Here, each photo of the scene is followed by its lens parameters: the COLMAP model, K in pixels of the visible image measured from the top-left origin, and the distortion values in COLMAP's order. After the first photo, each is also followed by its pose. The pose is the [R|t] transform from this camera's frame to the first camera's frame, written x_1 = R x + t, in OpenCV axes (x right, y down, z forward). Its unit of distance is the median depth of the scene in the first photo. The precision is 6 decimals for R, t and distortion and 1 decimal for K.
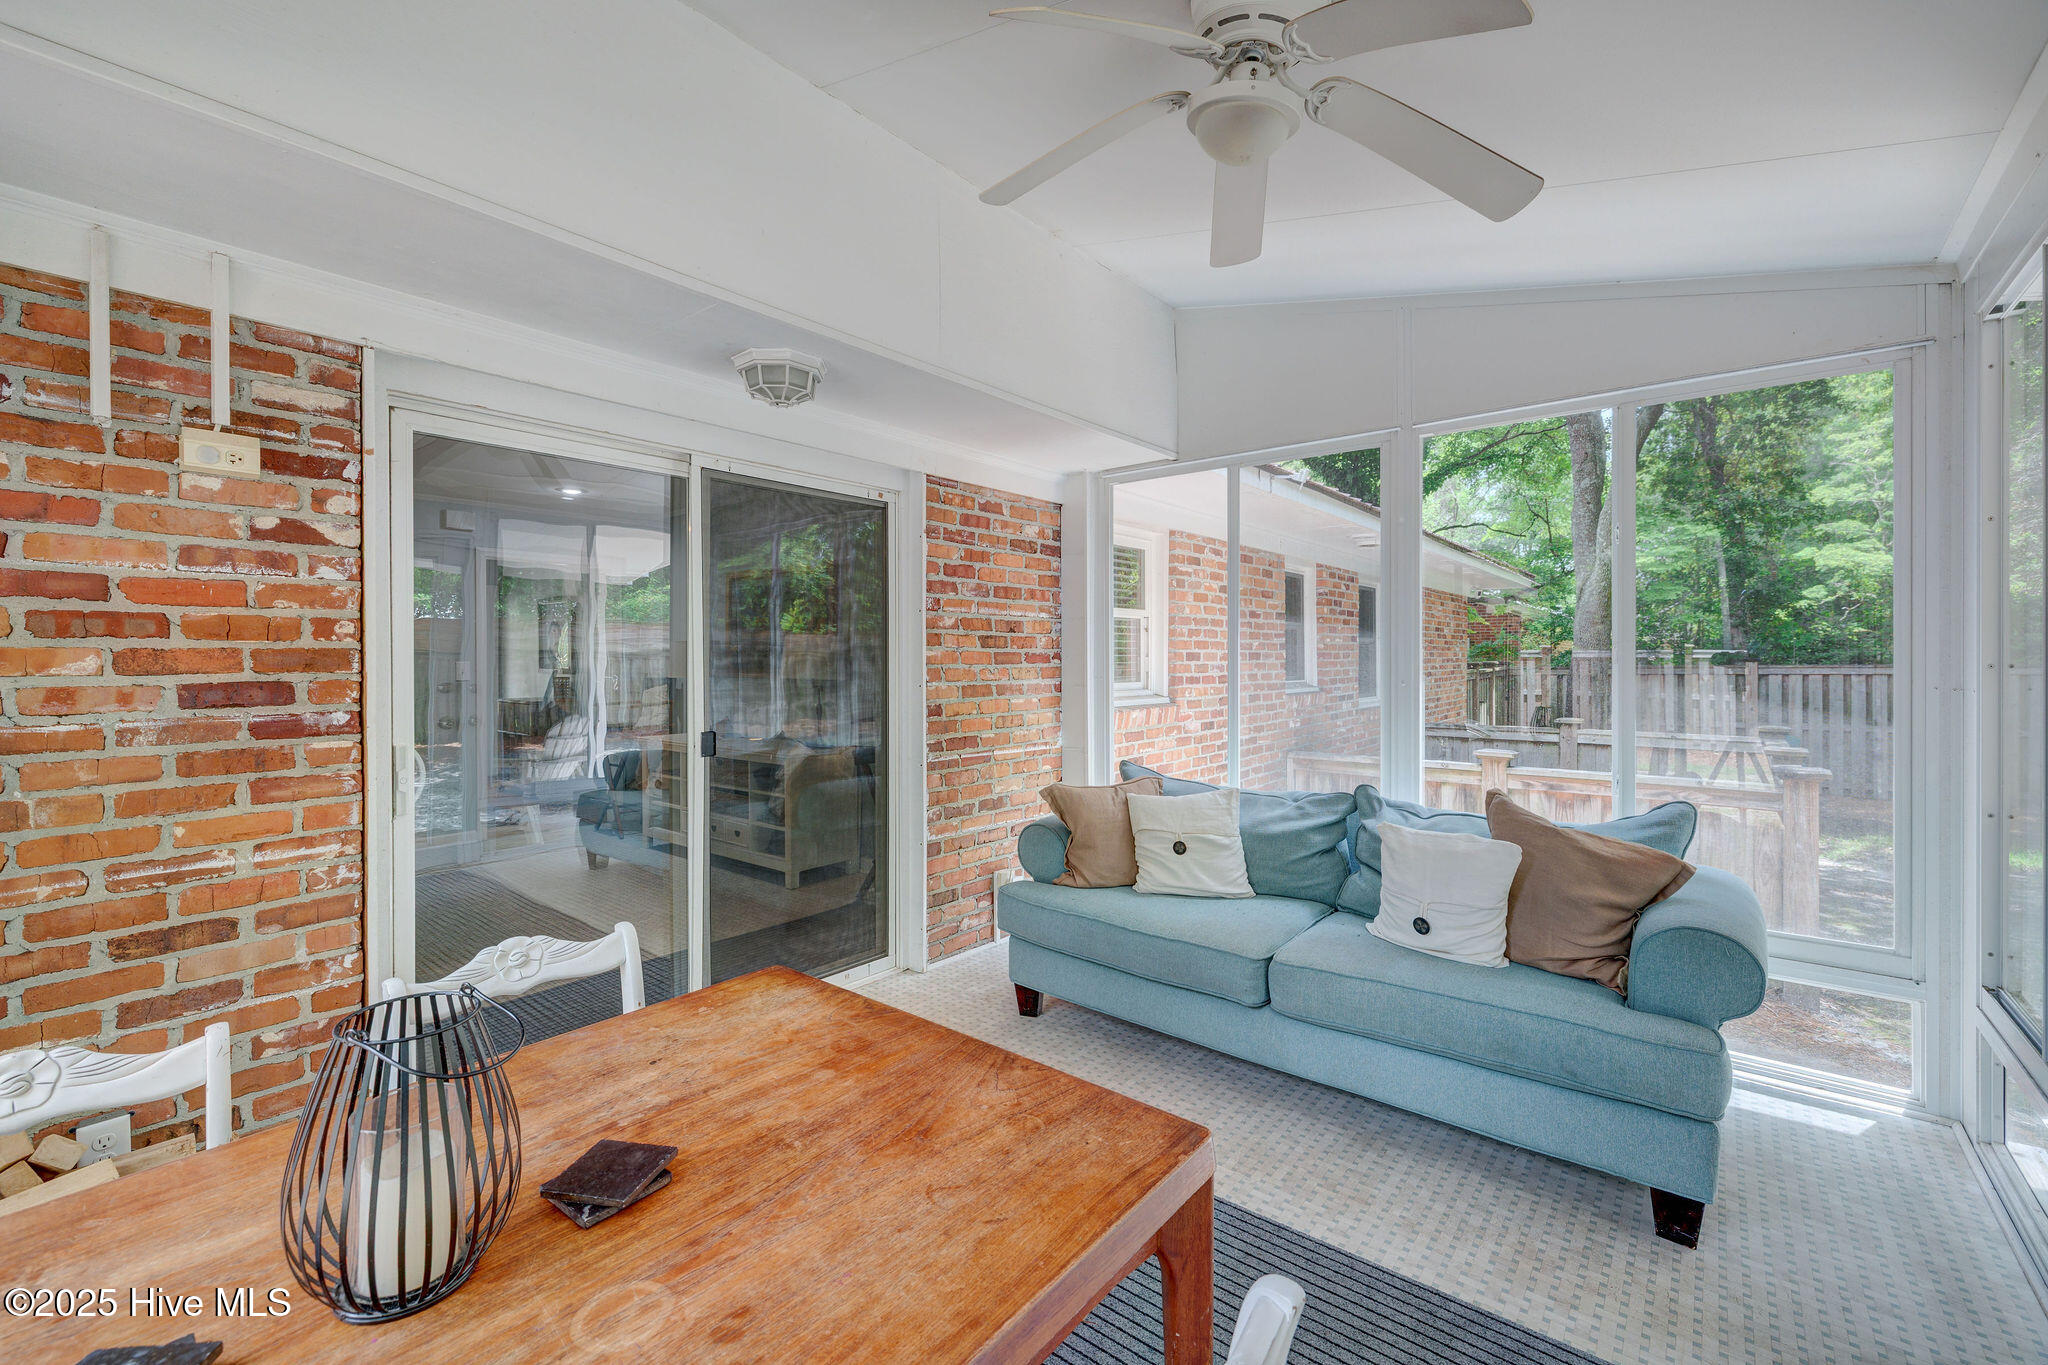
lens RADIAL K [[855.0, 0, 1031.5], [0, 855.0, 688.4], [0, 0, 1]] dist [-0.000913, -0.000050]
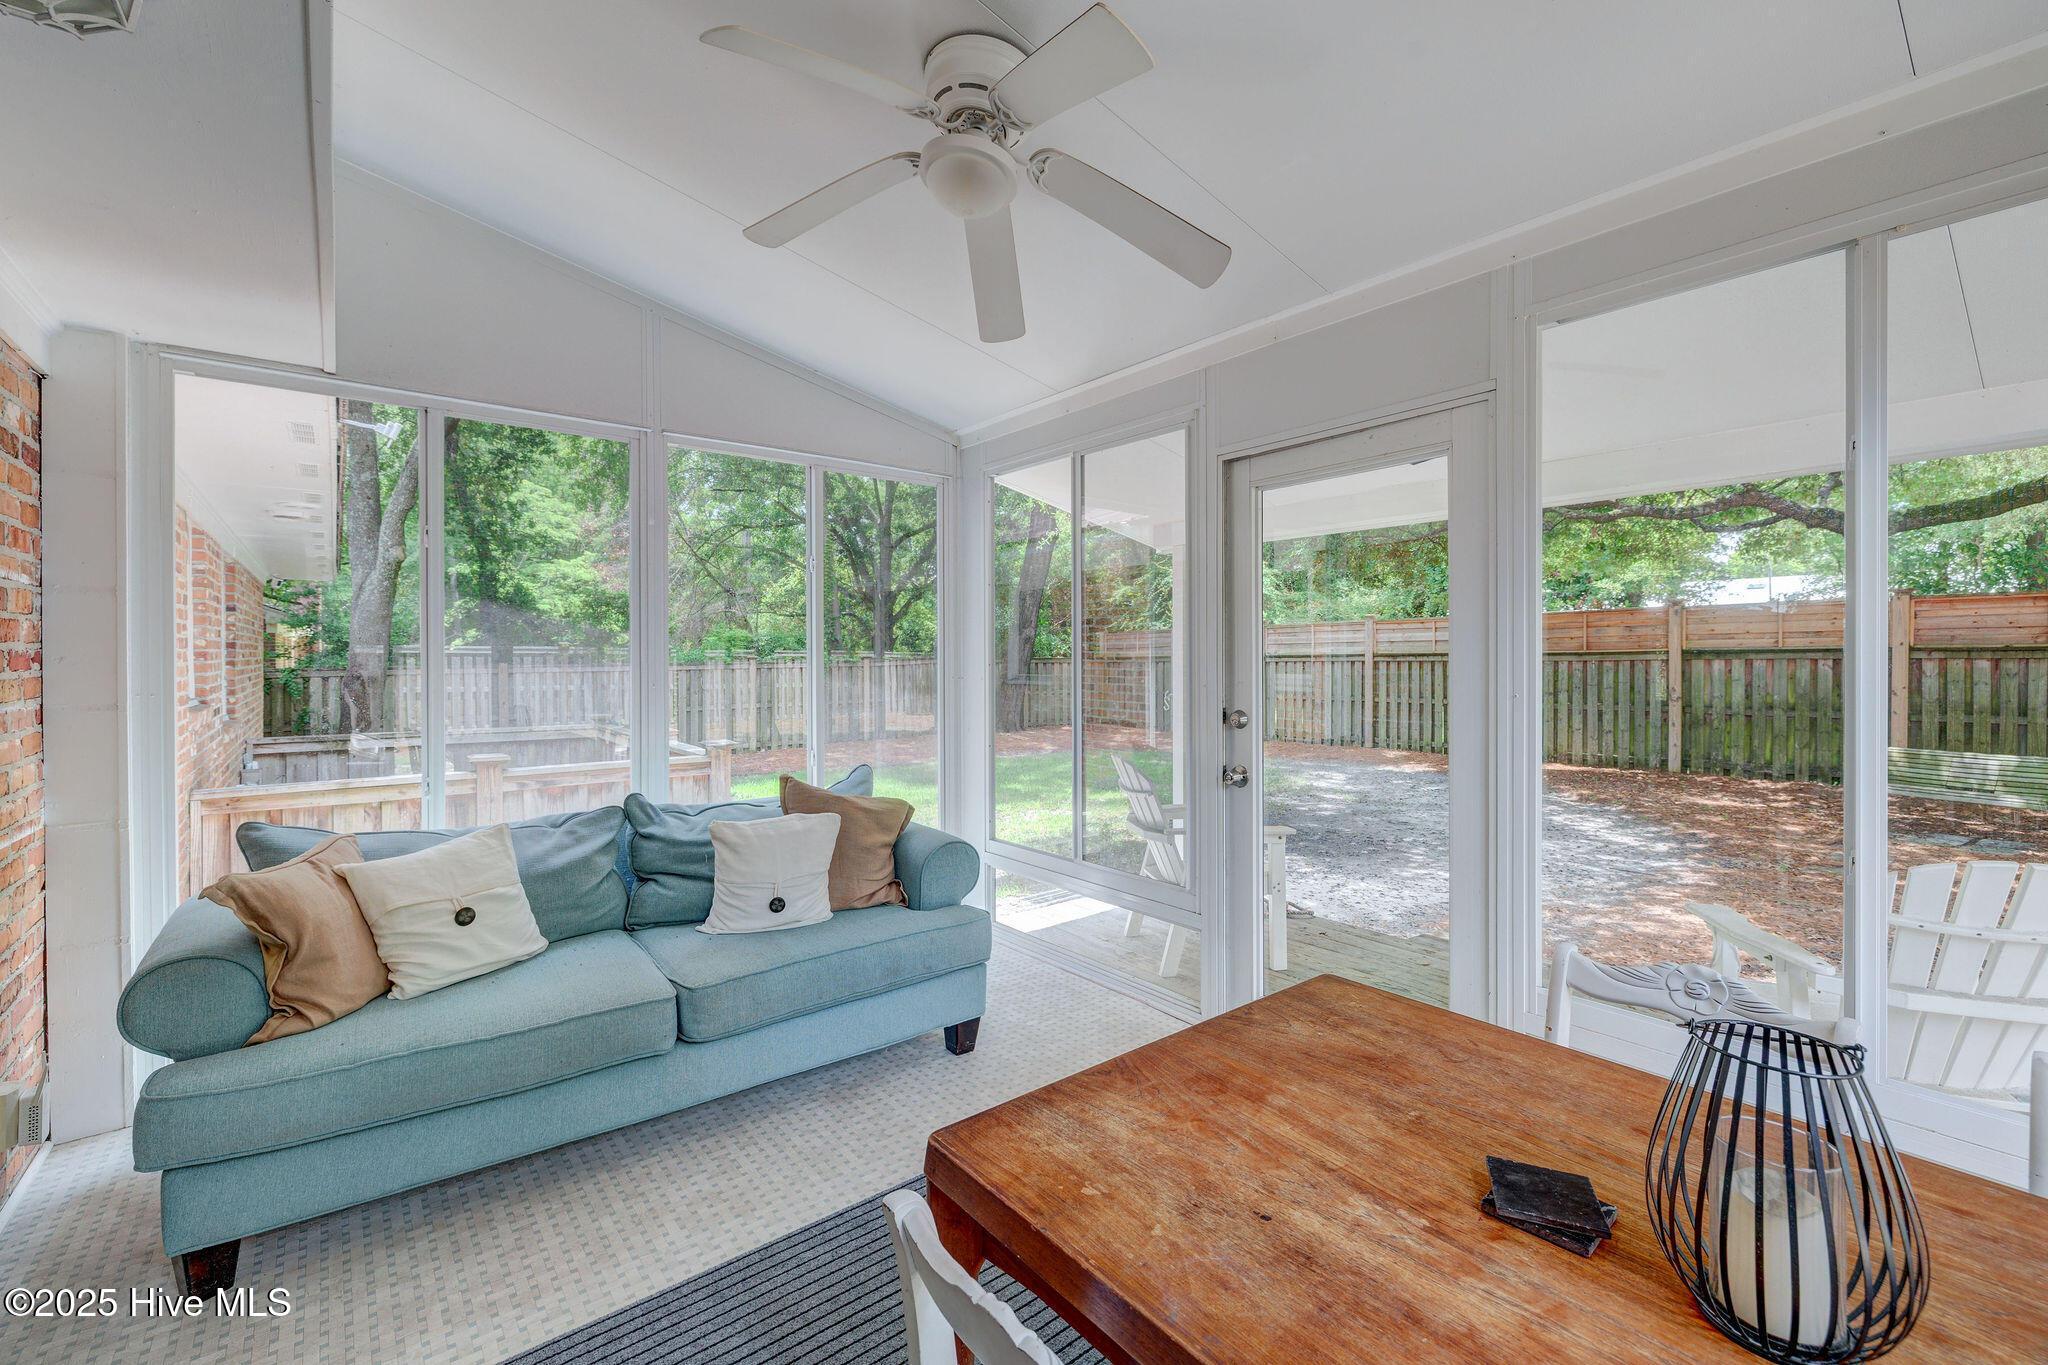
lens RADIAL K [[849.2, 0, 999.1], [0, 849.2, 660.1], [0, 0, 1]] dist [0.000224, 0.000171]
pose [[0.229394, 0.000426, 0.973334, -1.114126], [0.032443, 0.999441, -0.008083, -0.034530], [-0.972793, 0.033432, 0.229252, 0.967654]]
